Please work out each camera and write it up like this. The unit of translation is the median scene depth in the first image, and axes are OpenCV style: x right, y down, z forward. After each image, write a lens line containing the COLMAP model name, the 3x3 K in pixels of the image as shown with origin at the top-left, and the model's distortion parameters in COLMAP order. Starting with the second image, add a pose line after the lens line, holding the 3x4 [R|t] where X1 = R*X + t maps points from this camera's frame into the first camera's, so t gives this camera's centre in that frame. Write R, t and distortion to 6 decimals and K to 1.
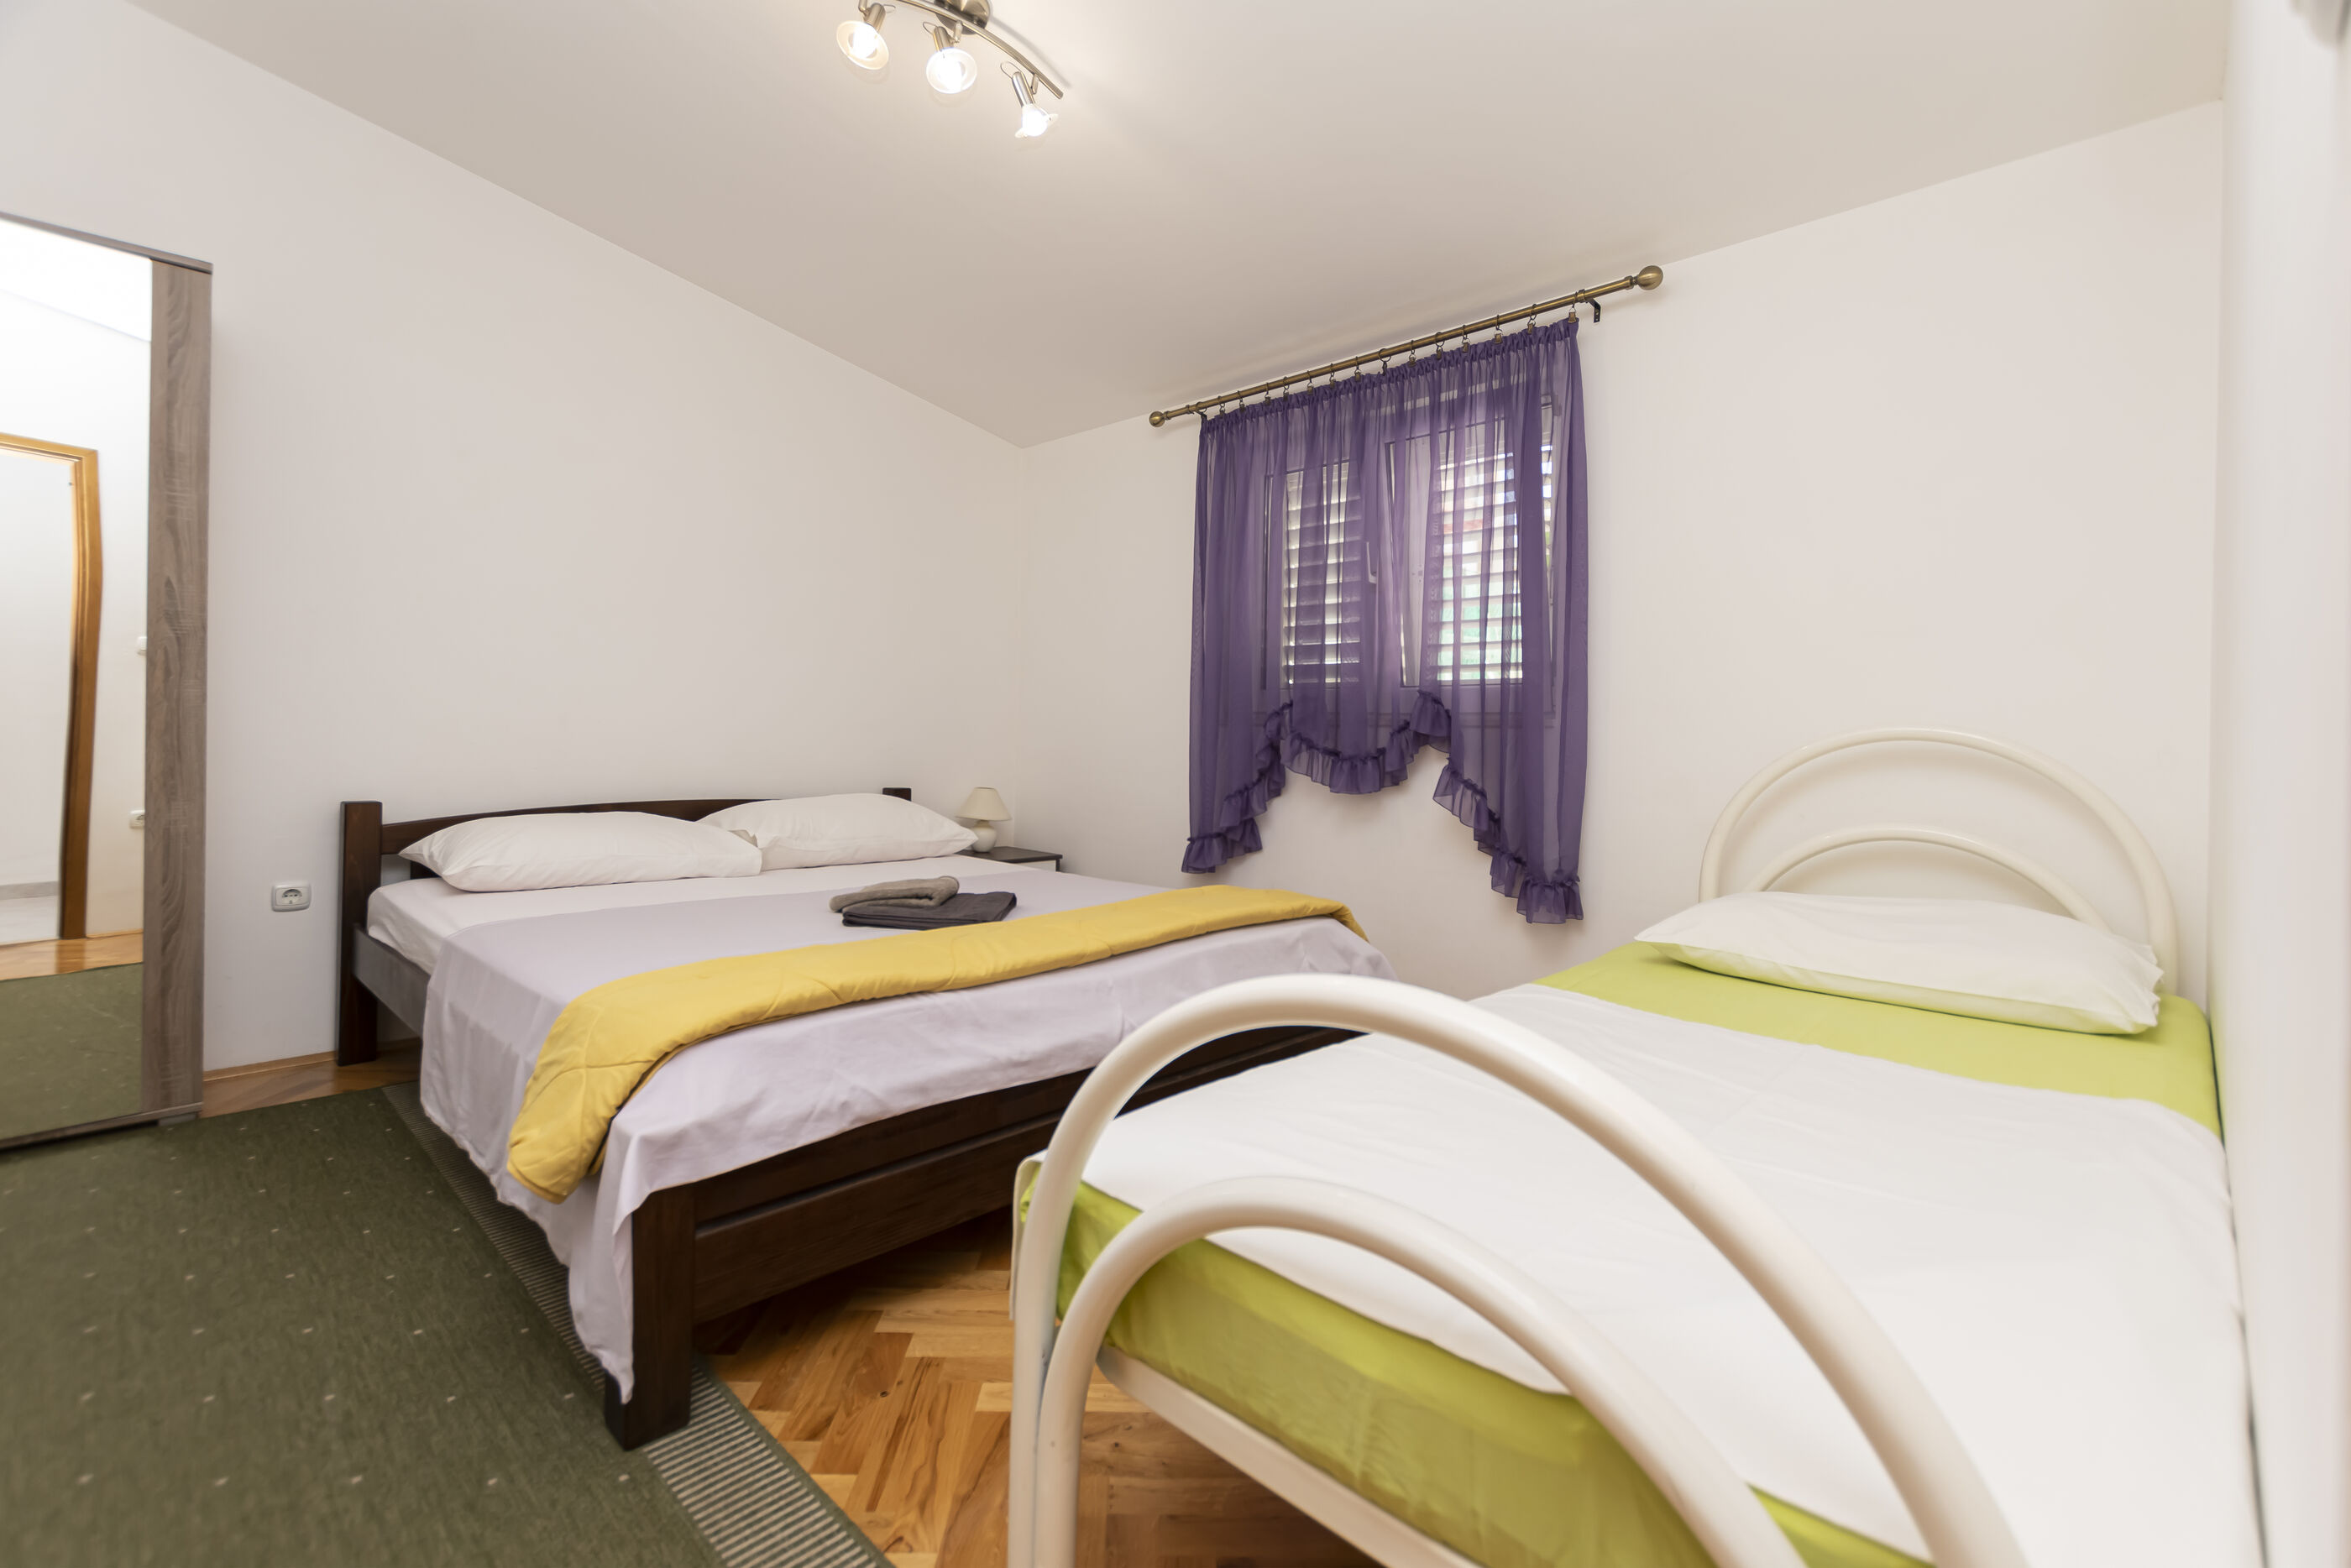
lens RADIAL K [[1064.2, 0, 1196.8], [0, 1064.2, 724.0], [0, 0, 1]] dist [0.011391, -0.000126]
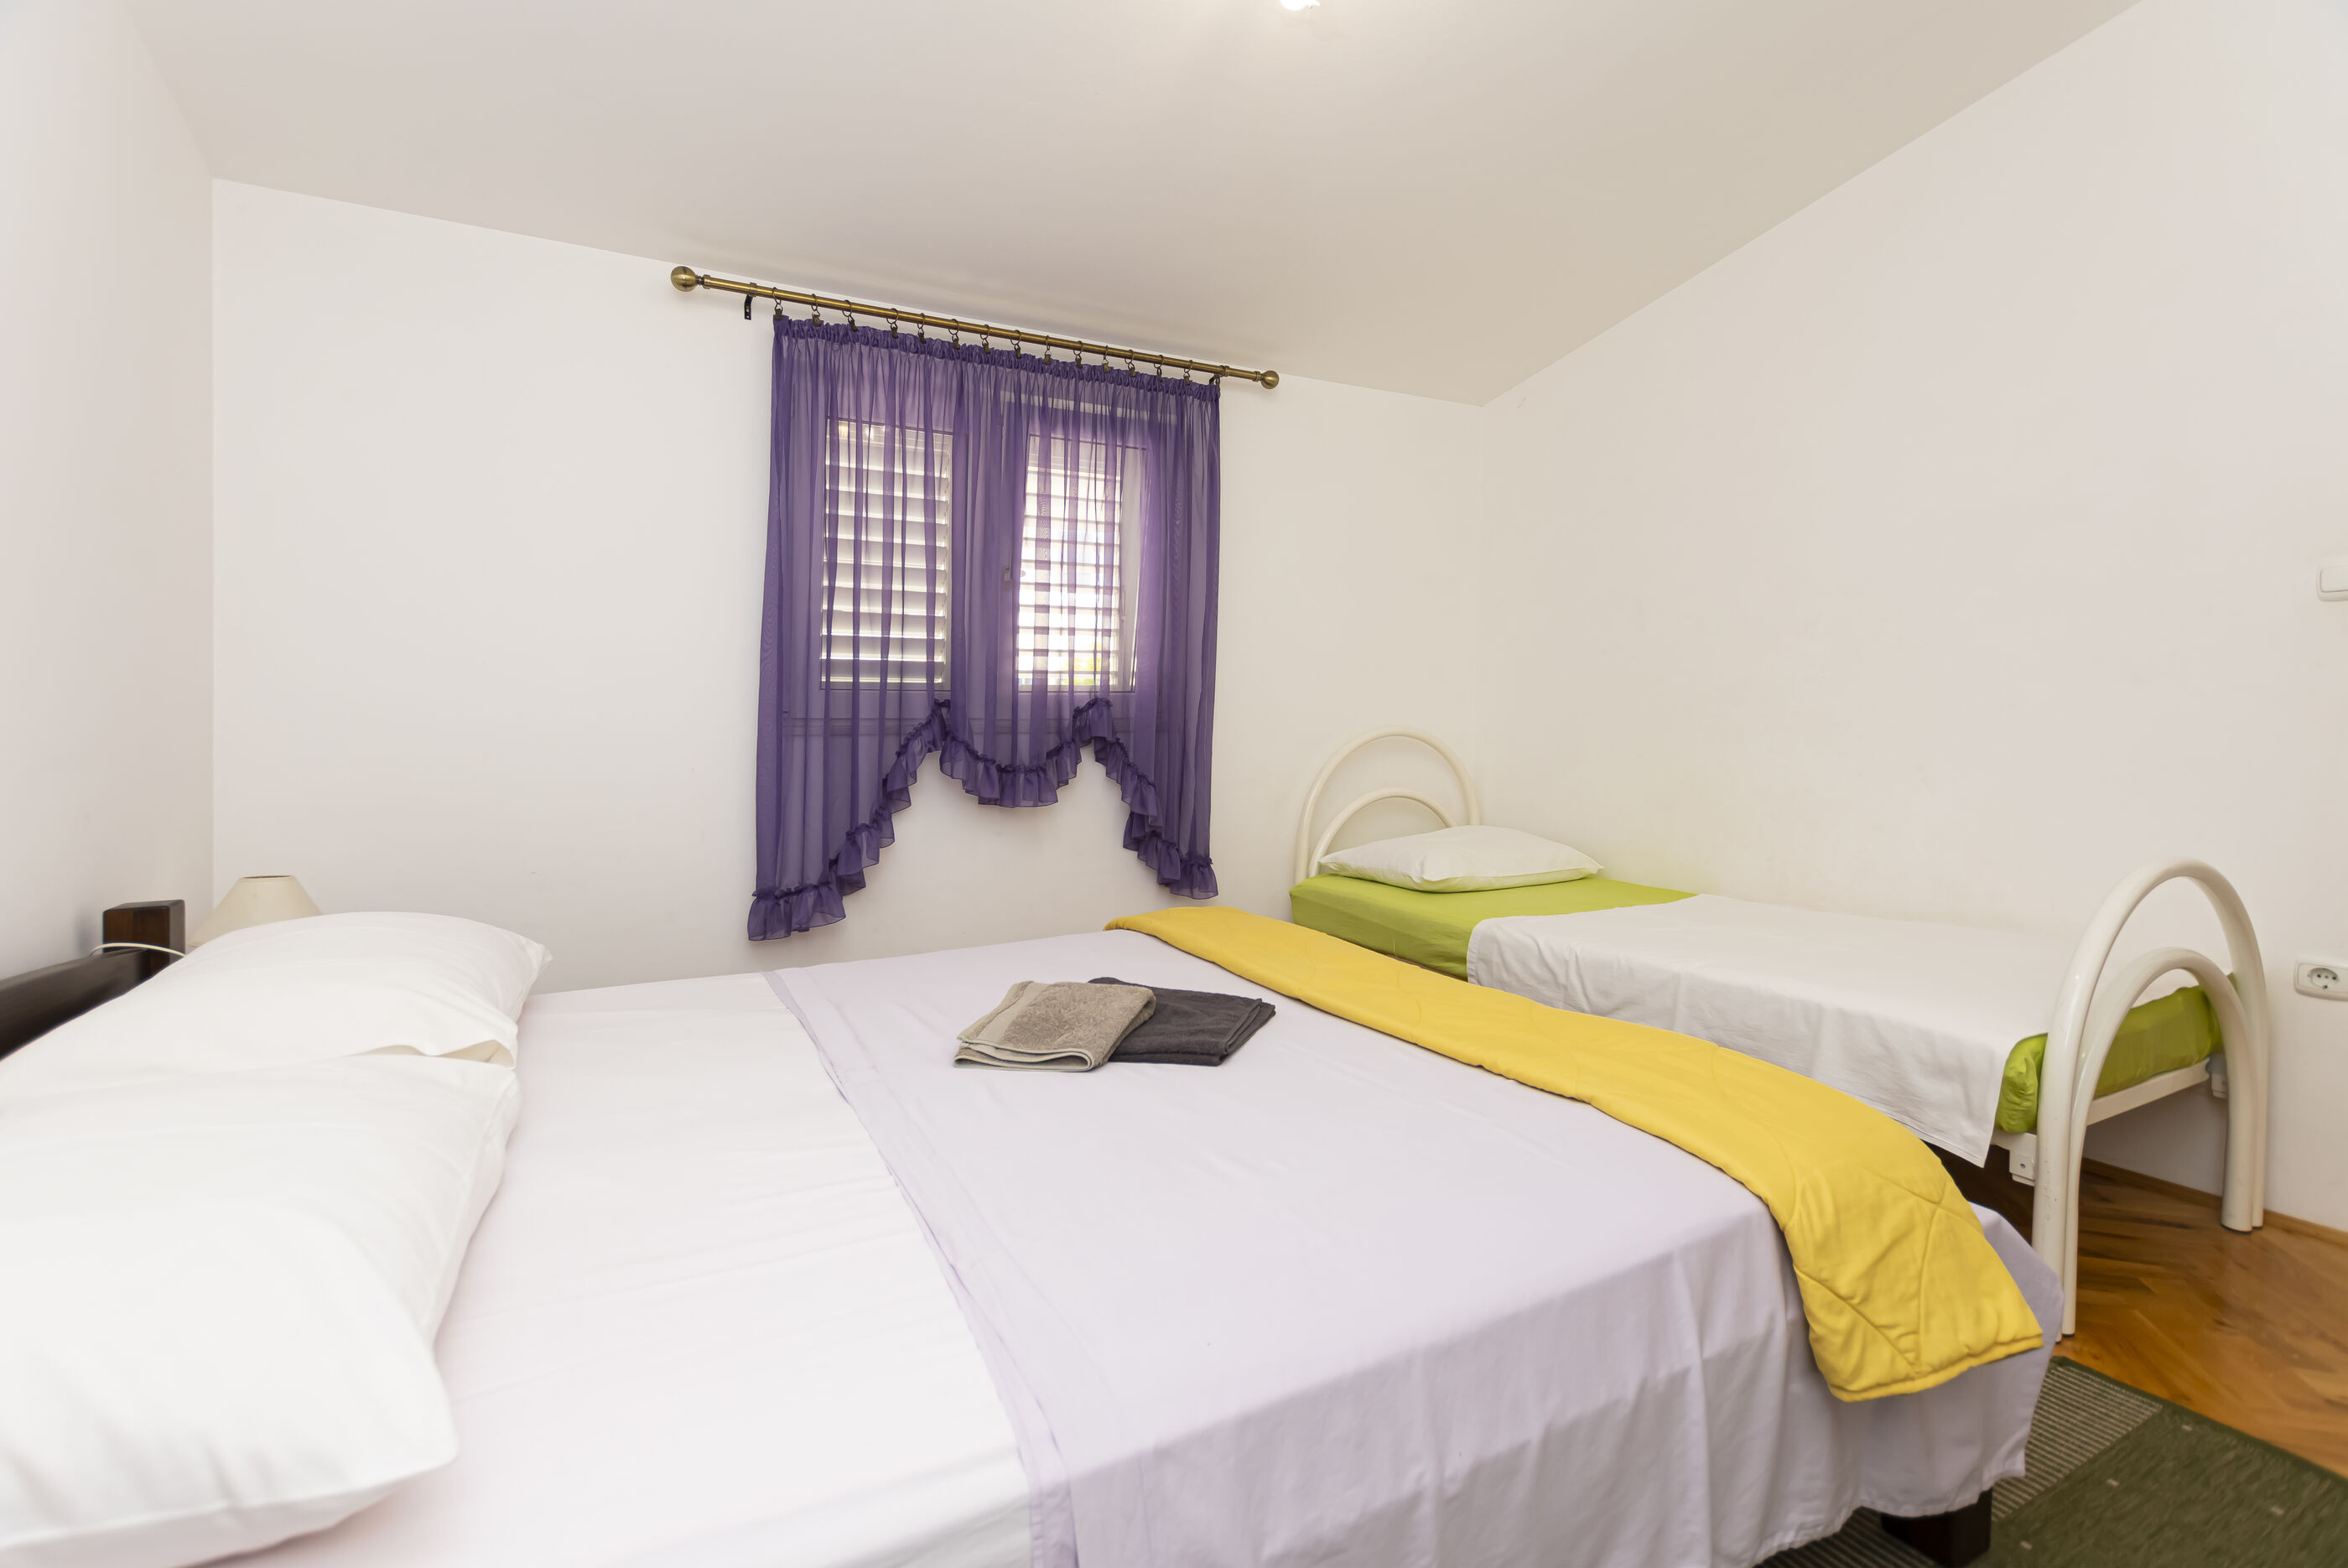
lens RADIAL K [[985.3, 0, 1168.3], [0, 985.3, 748.2], [0, 0, 1]] dist [0.002042, -0.000057]
pose [[0.331555, -0.028549, 0.943004, -0.588372], [0.014469, 0.999578, 0.025175, -0.003151], [-0.943325, 0.005298, 0.331828, 0.564512]]
